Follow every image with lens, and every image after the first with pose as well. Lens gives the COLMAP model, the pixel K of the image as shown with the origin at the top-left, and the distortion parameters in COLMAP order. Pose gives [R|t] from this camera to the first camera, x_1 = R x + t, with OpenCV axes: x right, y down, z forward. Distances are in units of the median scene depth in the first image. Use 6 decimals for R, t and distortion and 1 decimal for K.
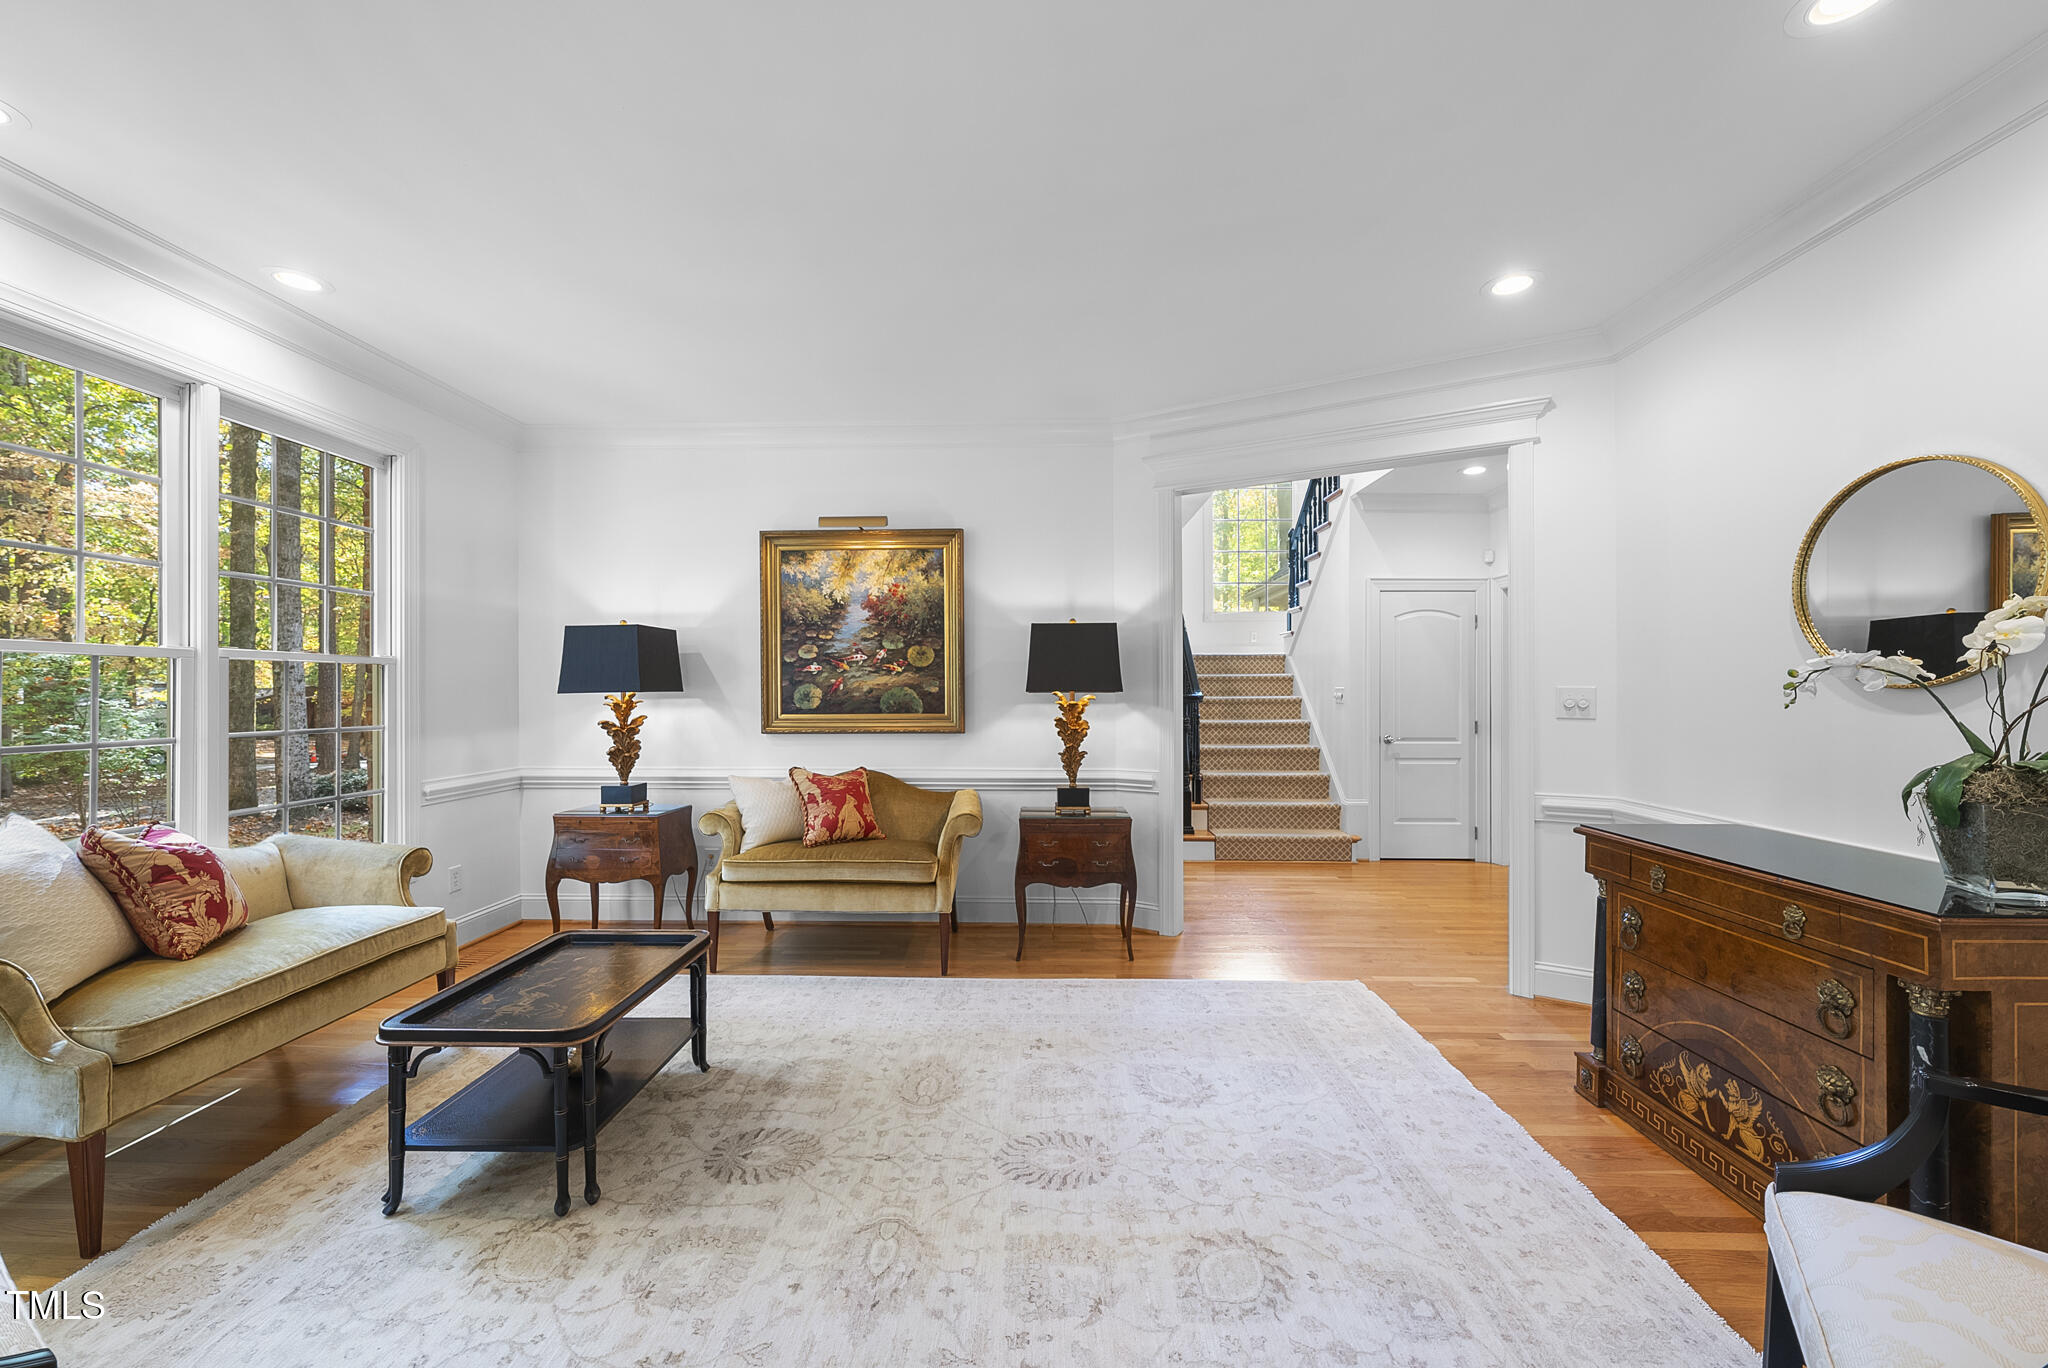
lens RADIAL K [[795.8, 0, 1030.9], [0, 795.8, 691.9], [0, 0, 1]] dist [-0.001053, 0.000691]
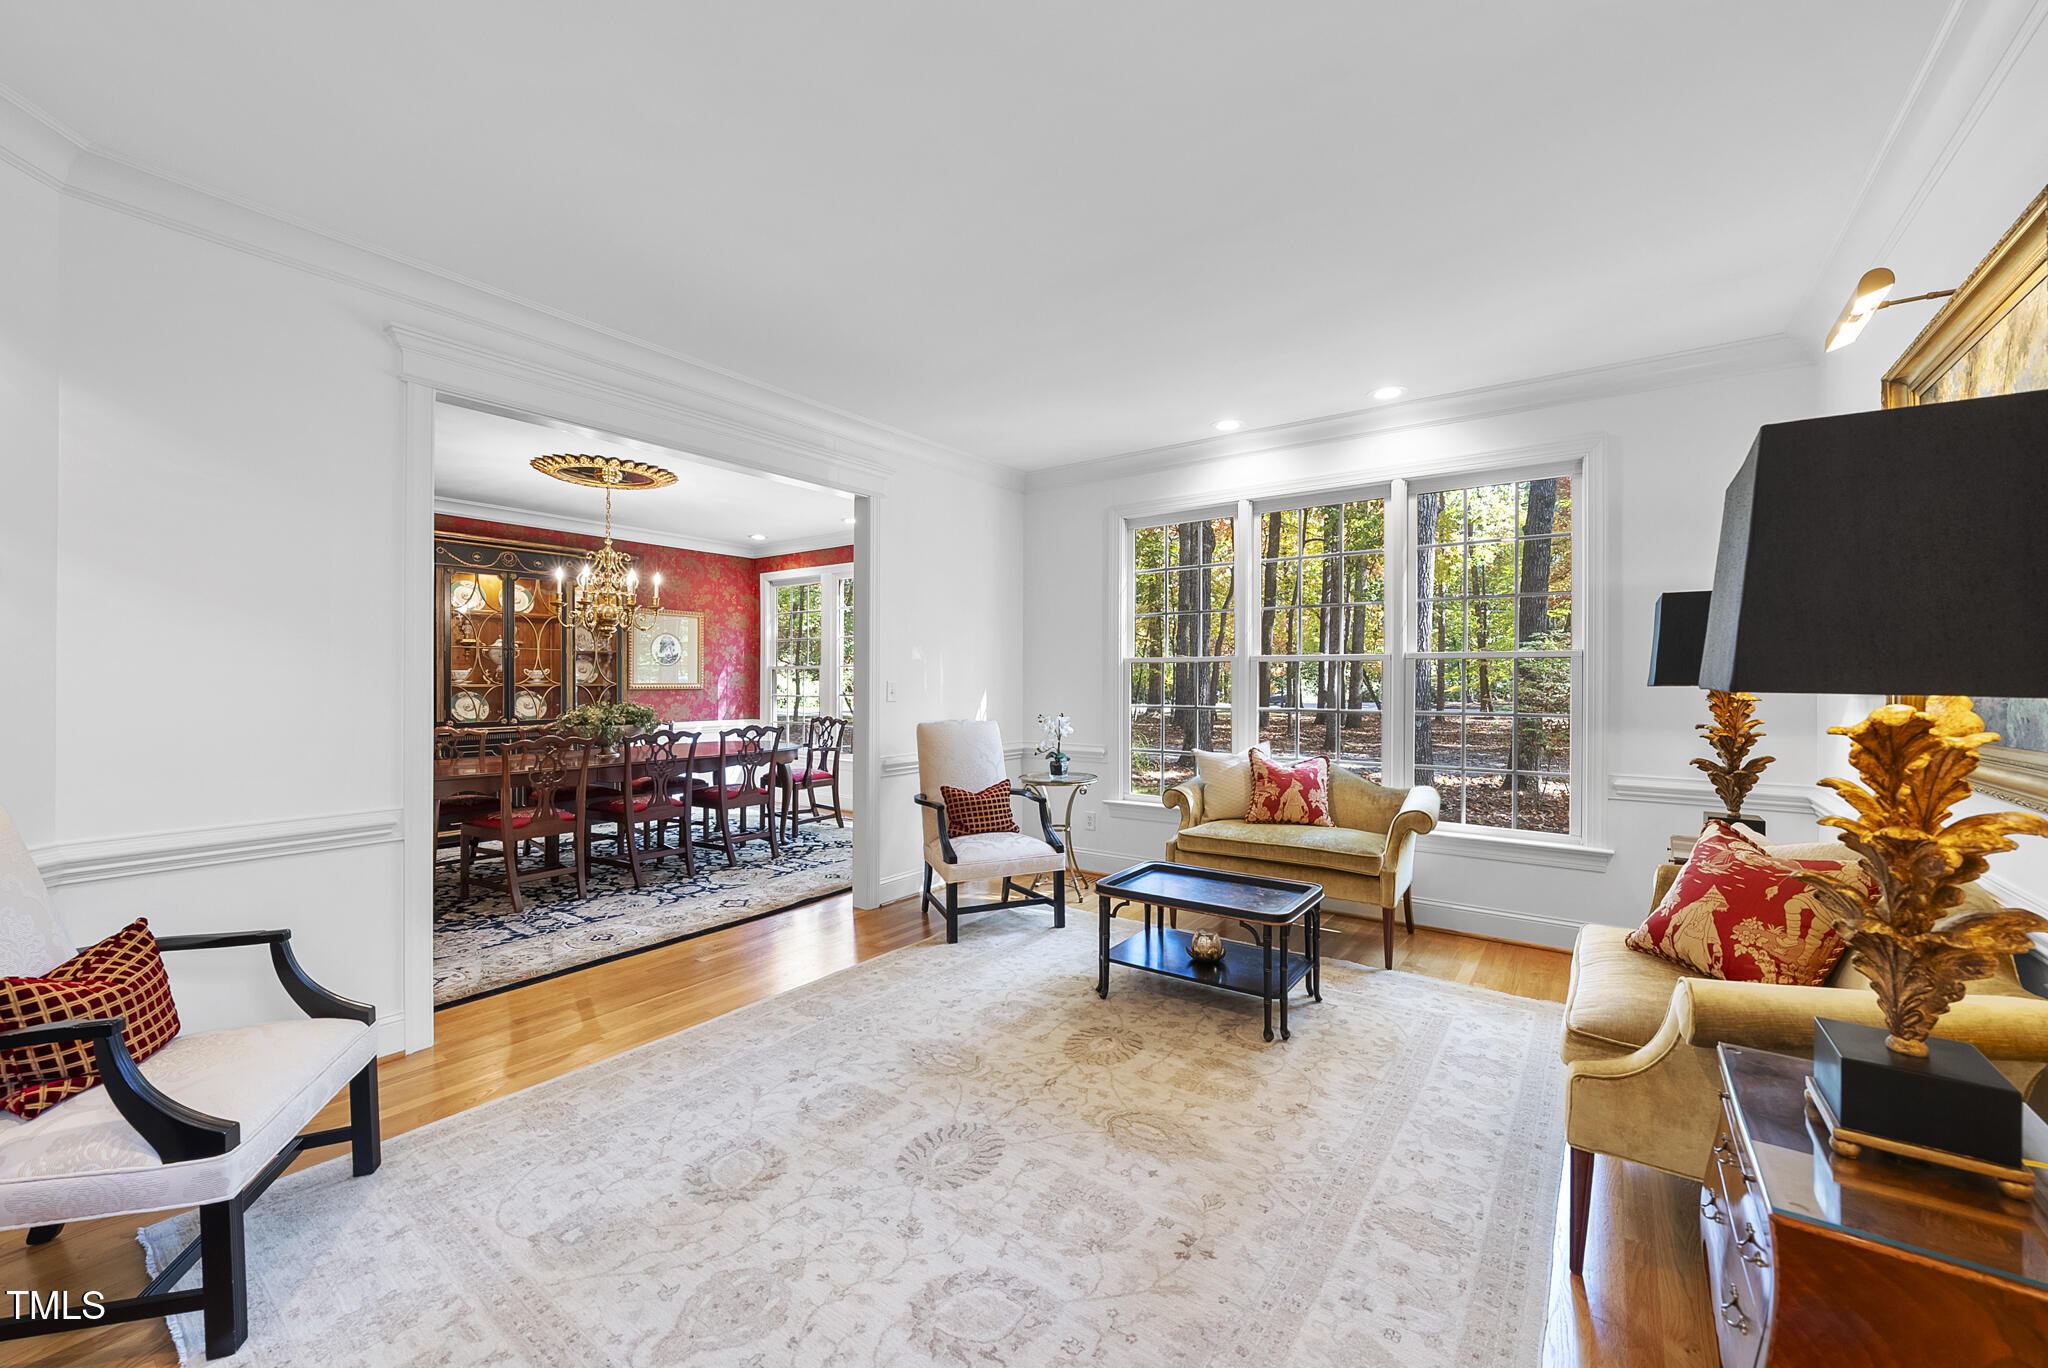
lens RADIAL K [[795.8, 0, 1022.7], [0, 795.8, 679.0], [0, 0, 1]] dist [-0.001053, 0.000691]
pose [[-0.574295, -0.000842, -0.818648, 0.416444], [-0.004447, 0.999988, 0.002091, -0.004142], [0.818636, 0.004842, -0.574292, 0.861907]]
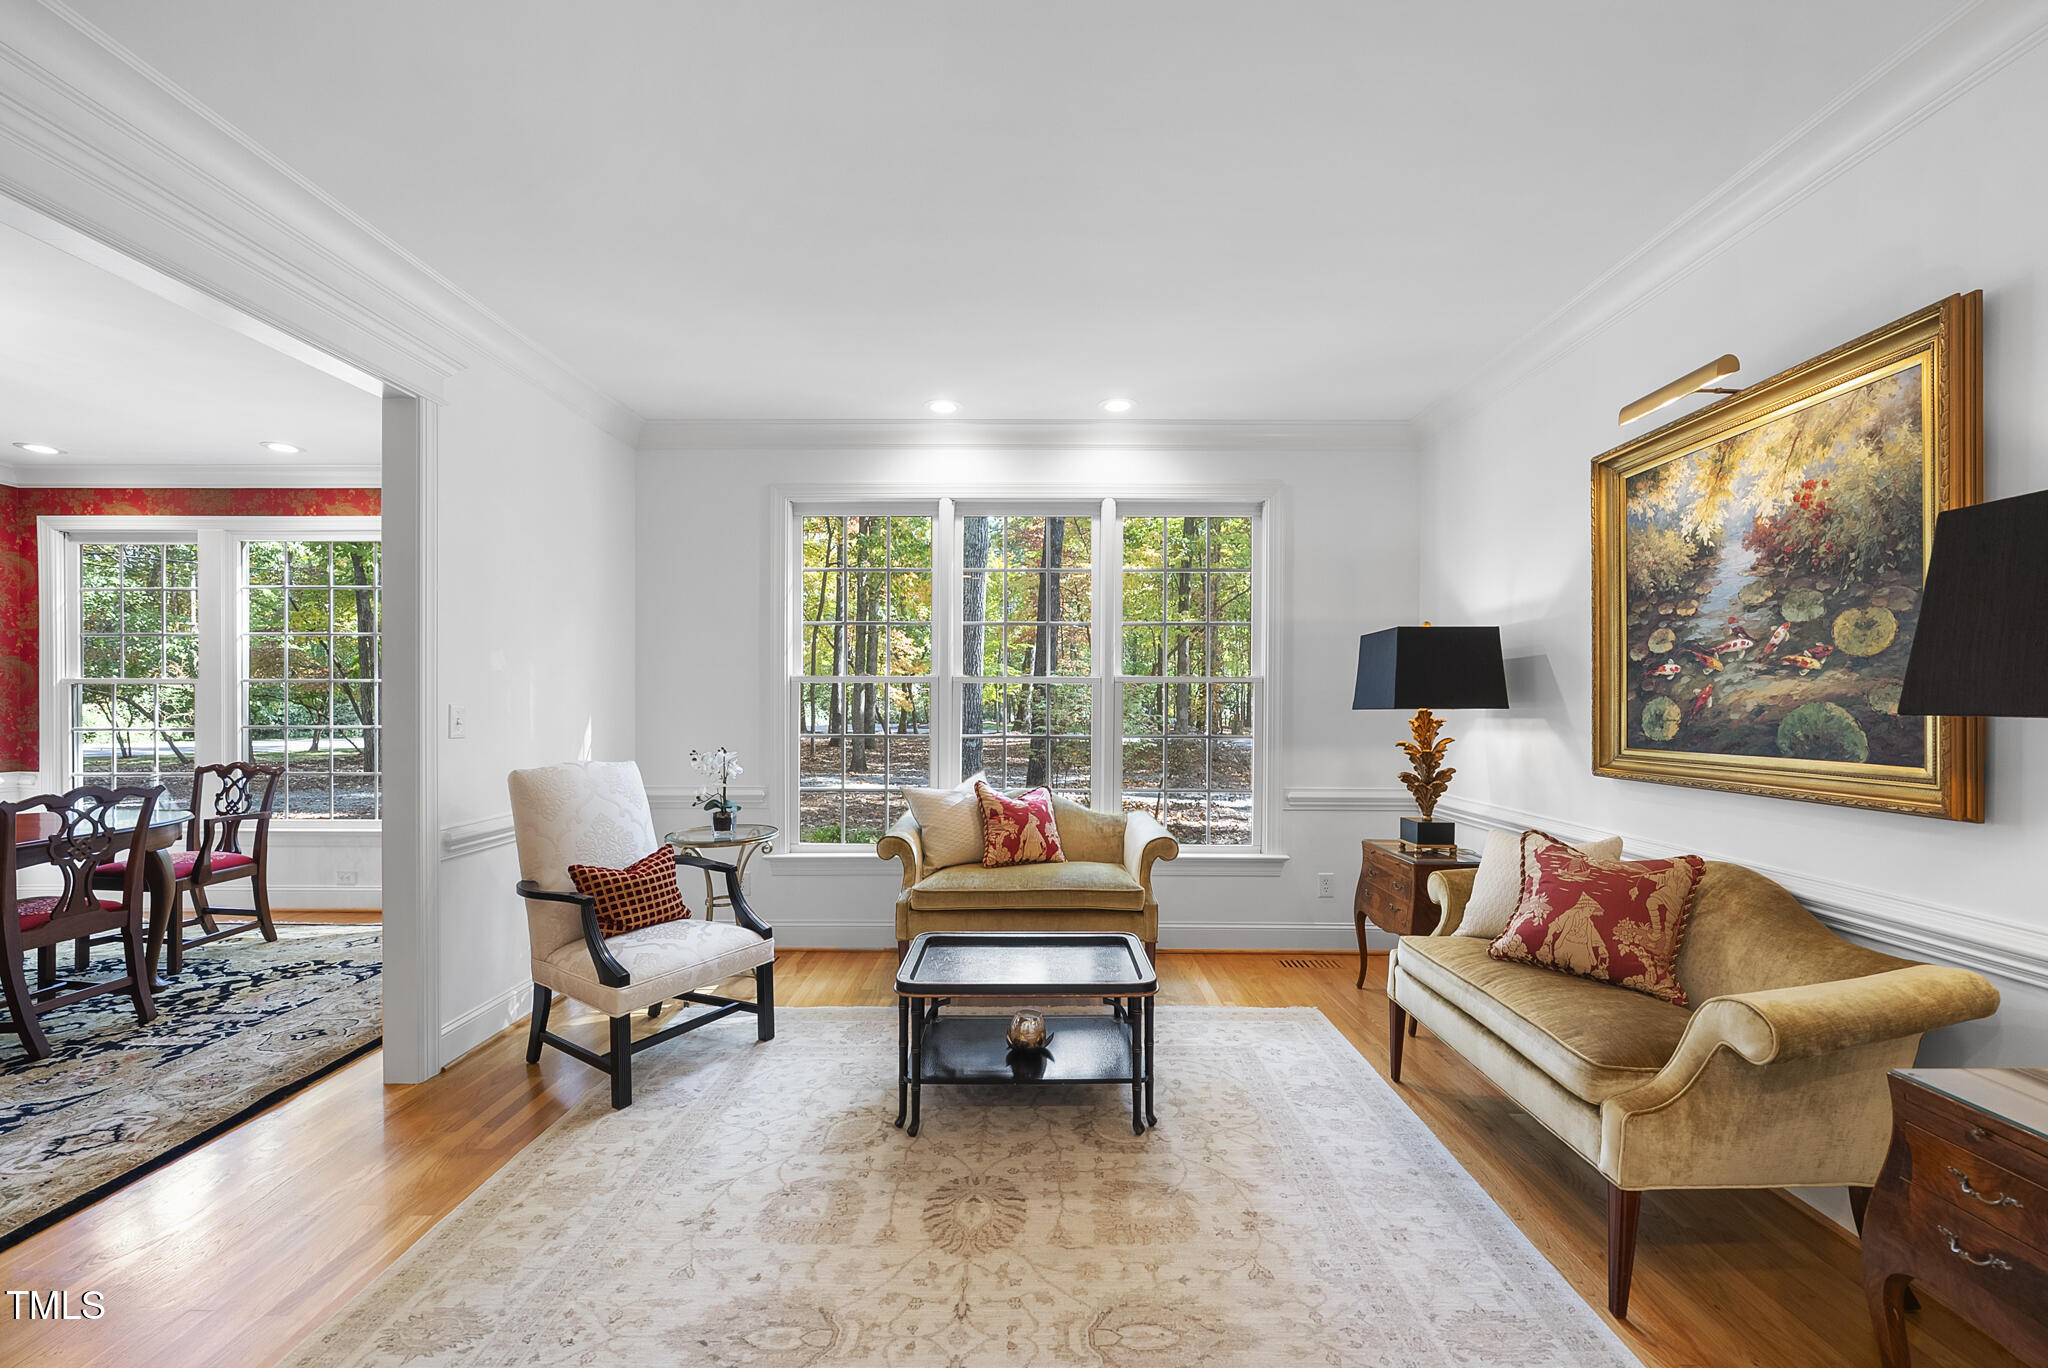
lens RADIAL K [[795.8, 0, 1020.8], [0, 795.8, 713.3], [0, 0, 1]] dist [-0.001053, 0.000691]
pose [[0.007936, 0.012345, -0.999892, 0.304785], [-0.006592, 0.999903, 0.012293, -0.002428], [0.999947, 0.006493, 0.008017, 0.552598]]
